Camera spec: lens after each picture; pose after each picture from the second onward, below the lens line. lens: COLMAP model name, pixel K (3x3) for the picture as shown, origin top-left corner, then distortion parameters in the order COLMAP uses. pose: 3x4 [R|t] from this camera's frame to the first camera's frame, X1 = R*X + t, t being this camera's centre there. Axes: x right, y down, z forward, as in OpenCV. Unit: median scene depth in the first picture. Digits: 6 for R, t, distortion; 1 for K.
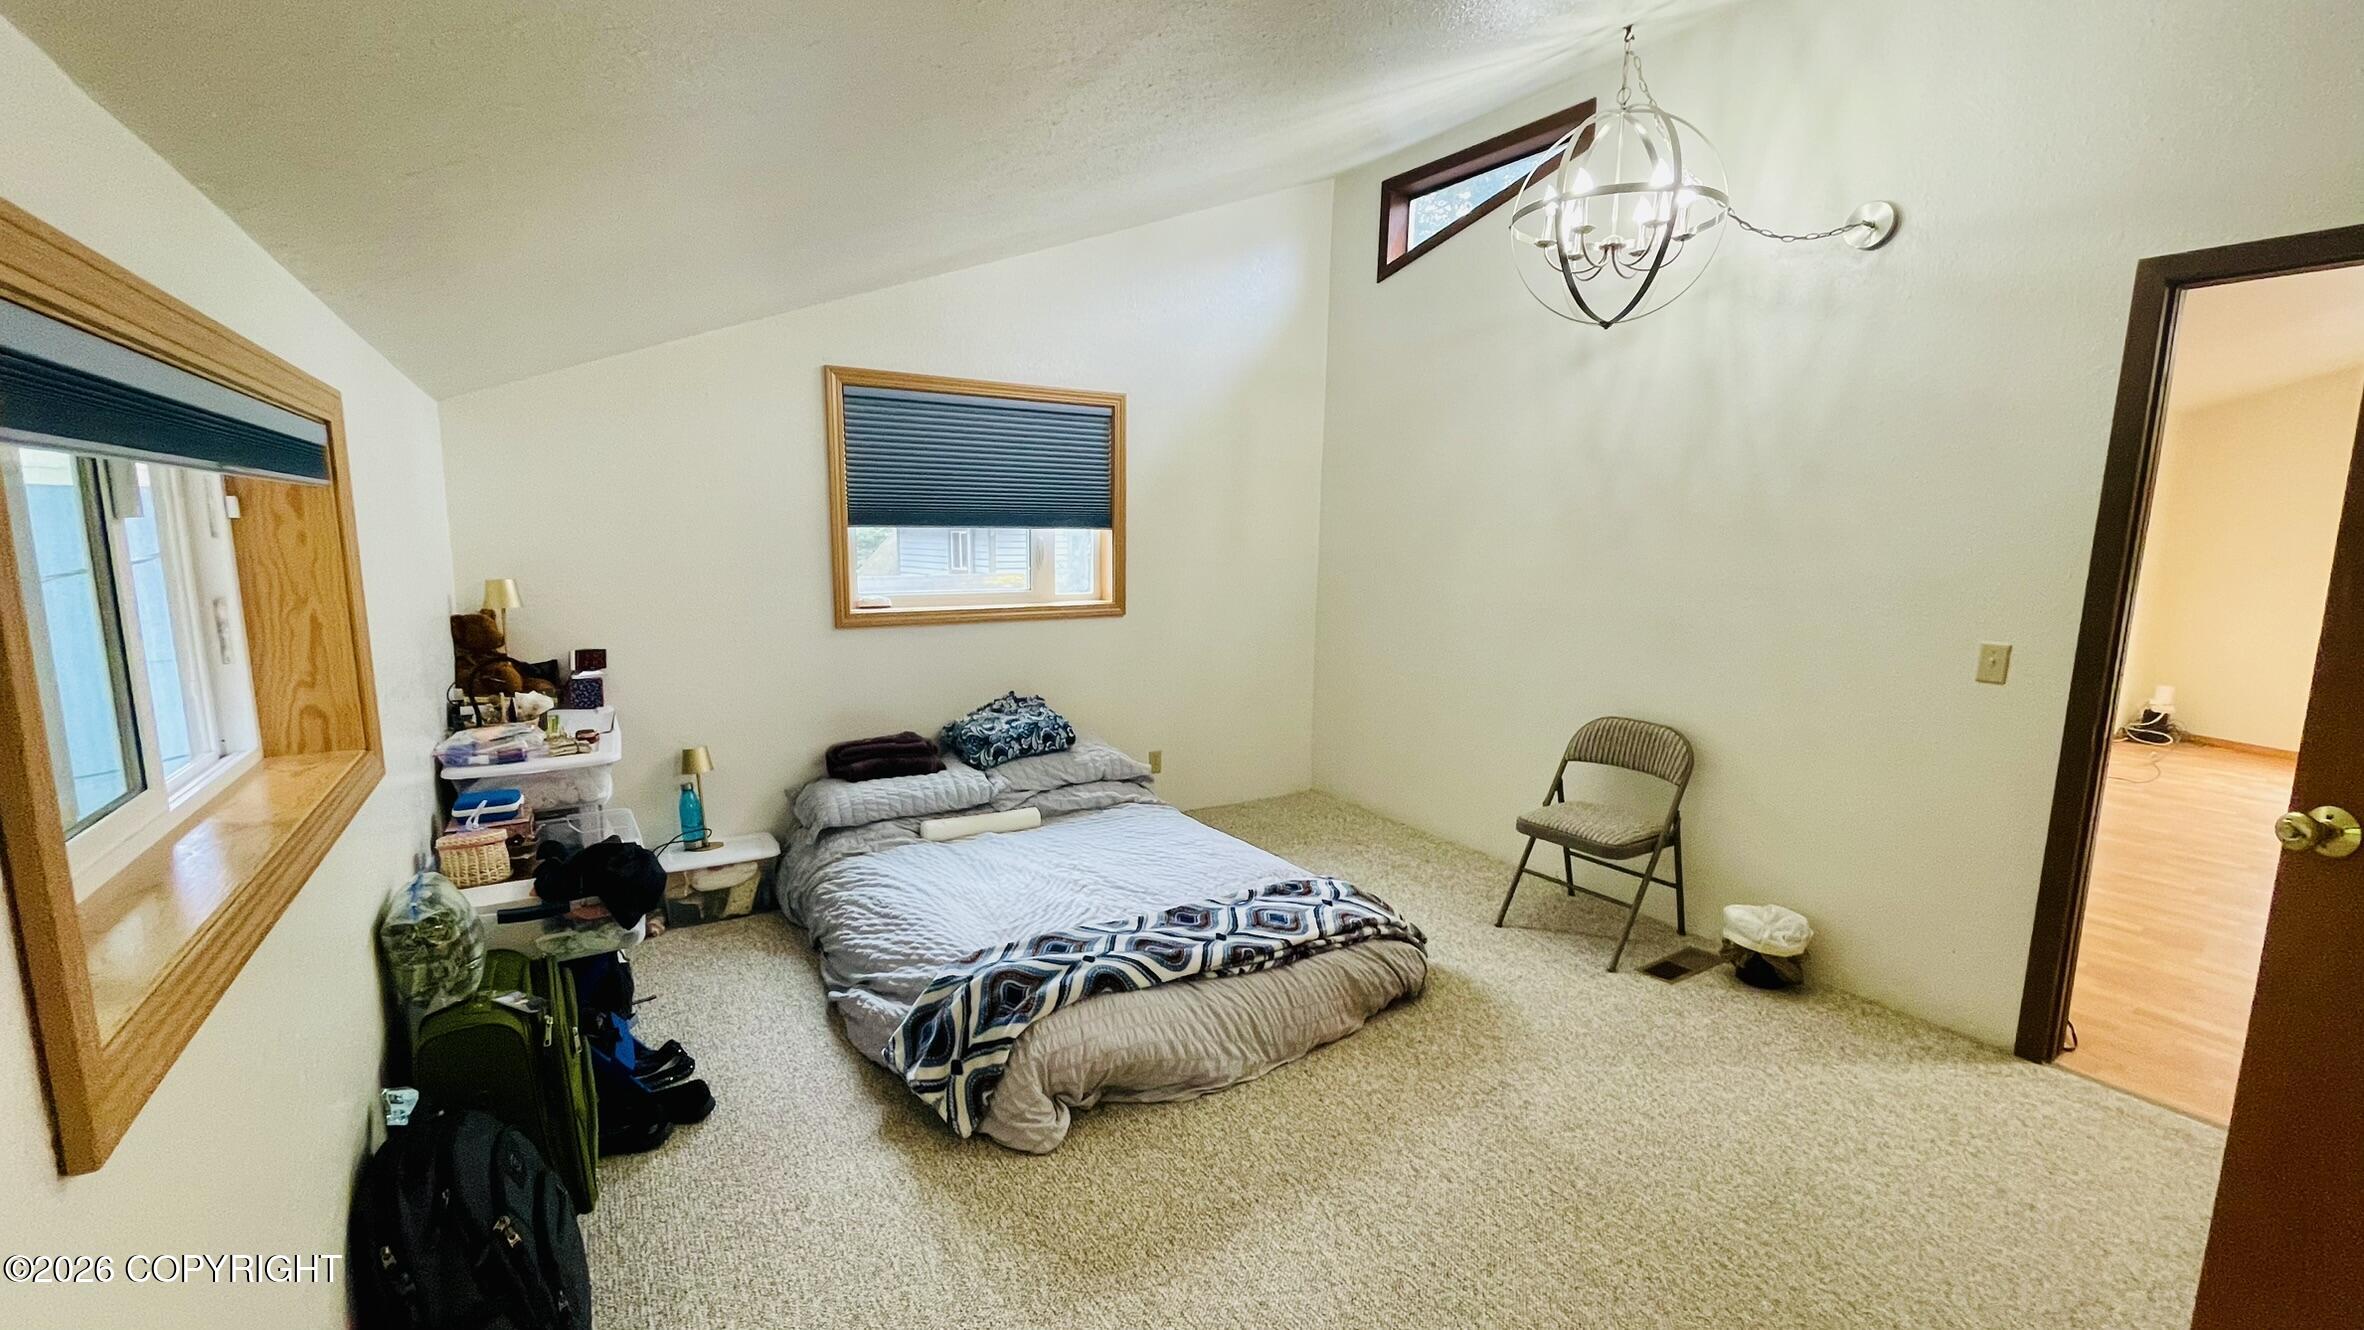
lens RADIAL K [[965.6, 0, 1175.0], [0, 965.6, 675.0], [0, 0, 1]] dist [0.002737, -0.000249]
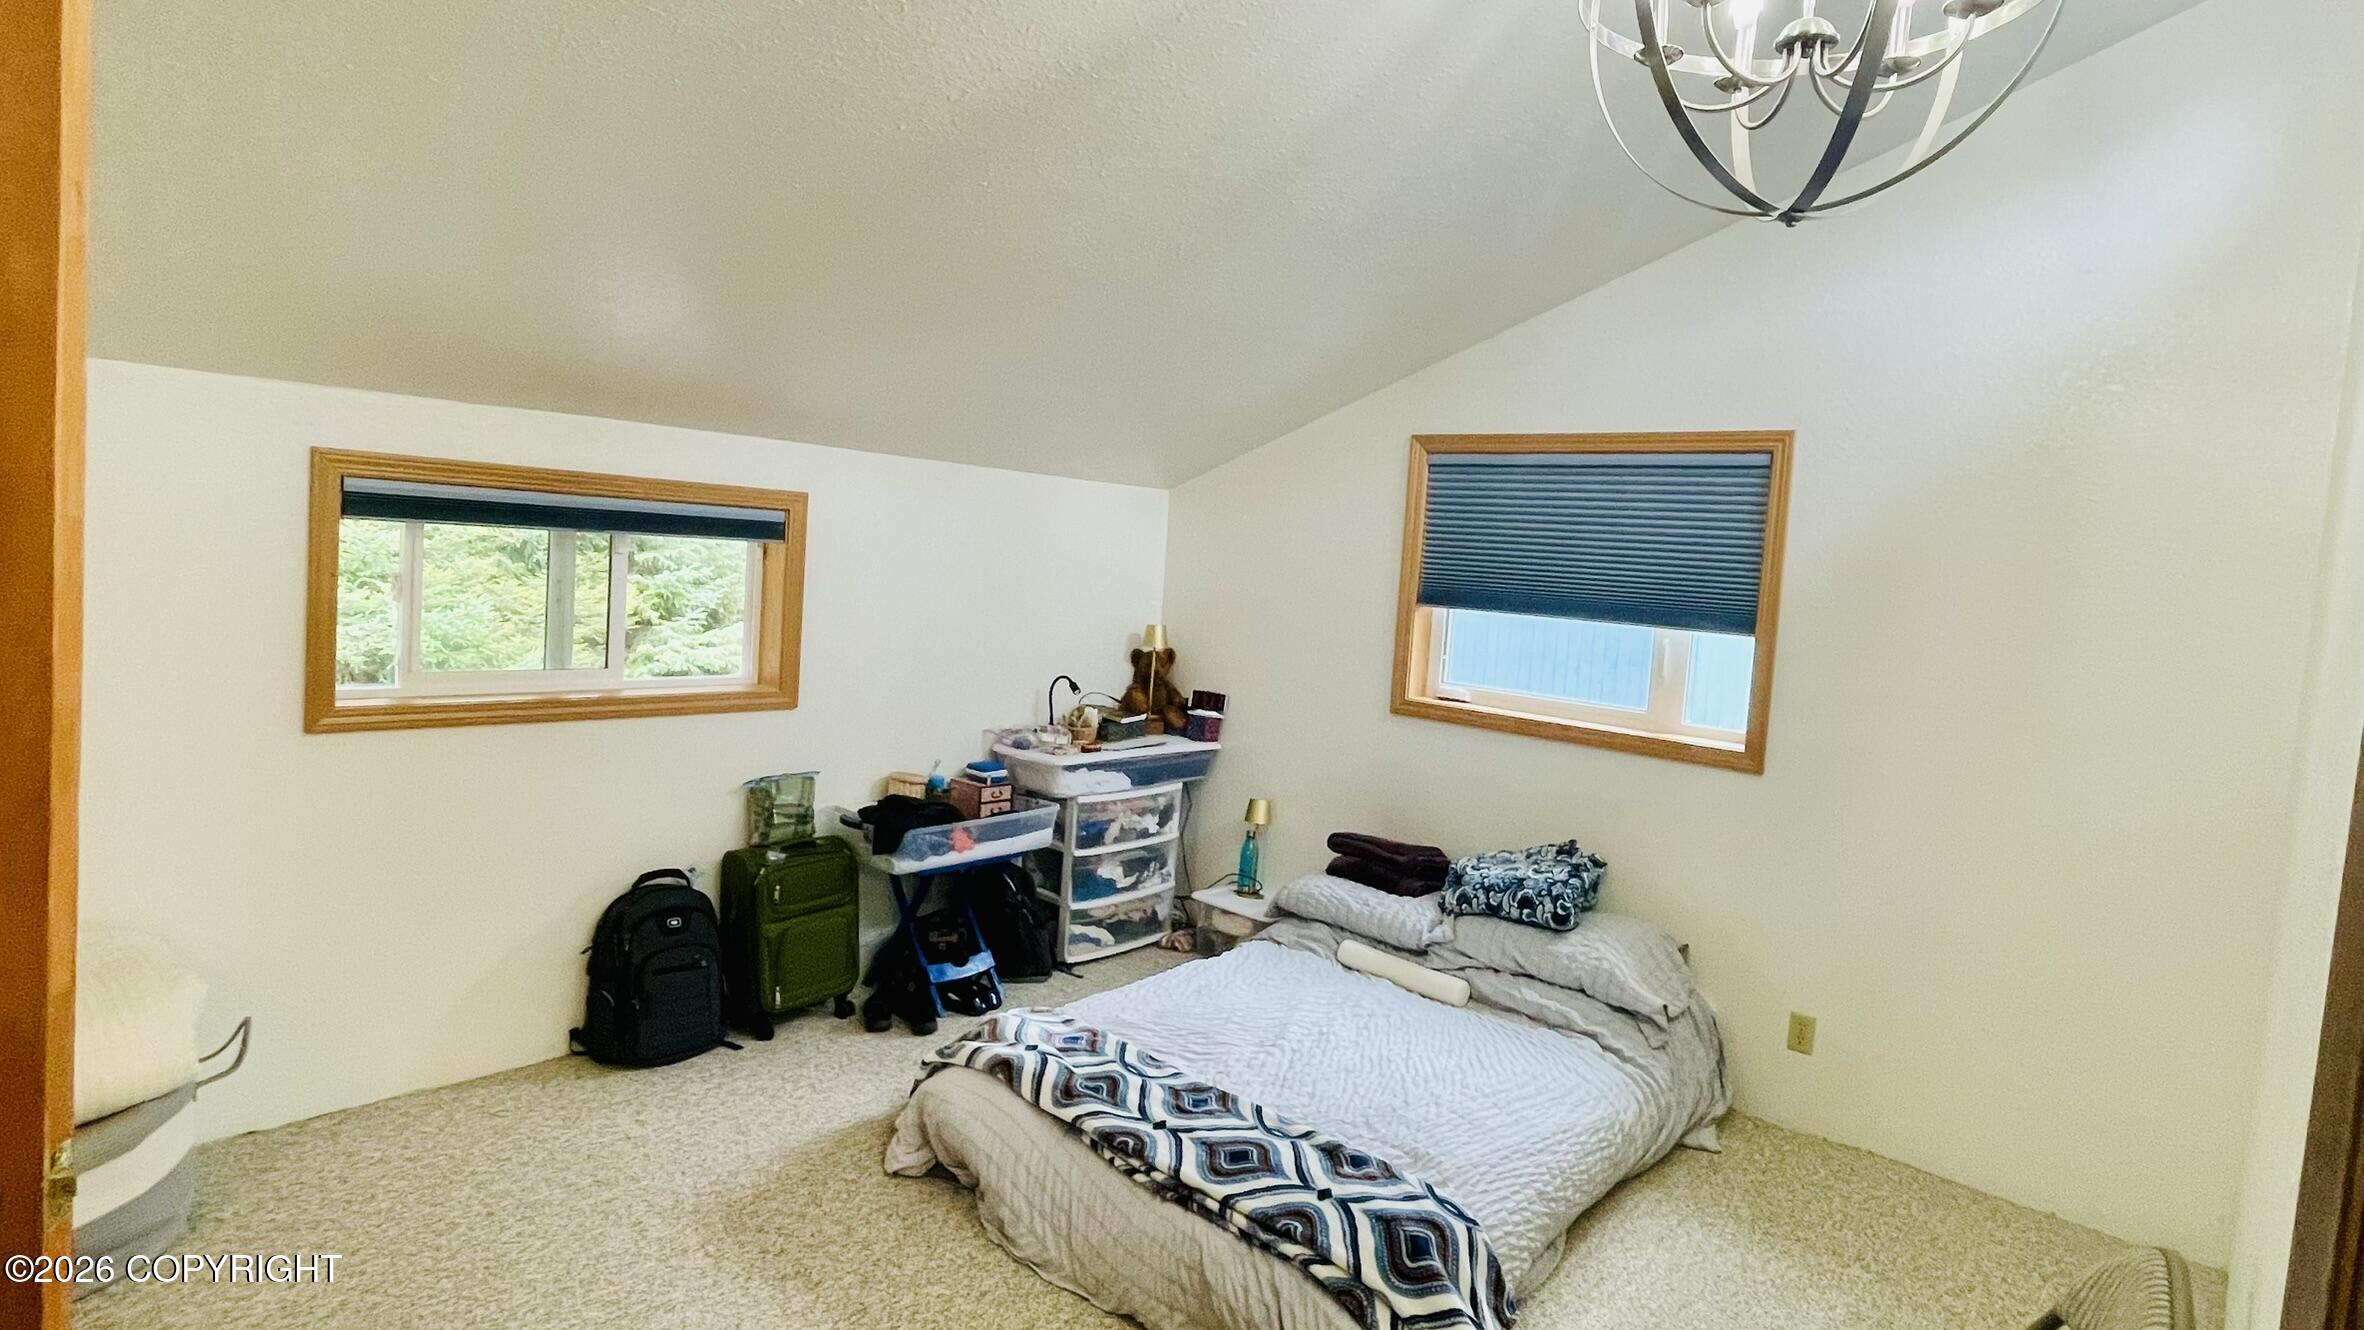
lens RADIAL K [[1209.5, 0, 1192.5], [0, 1209.5, 652.7], [0, 0, 1]] dist [0.006303, 0.000009]
pose [[0.283735, 0.087788, -0.954876, 0.713643], [-0.211793, 0.976945, 0.026884, -0.099811], [0.935221, 0.194608, 0.295787, 0.492157]]
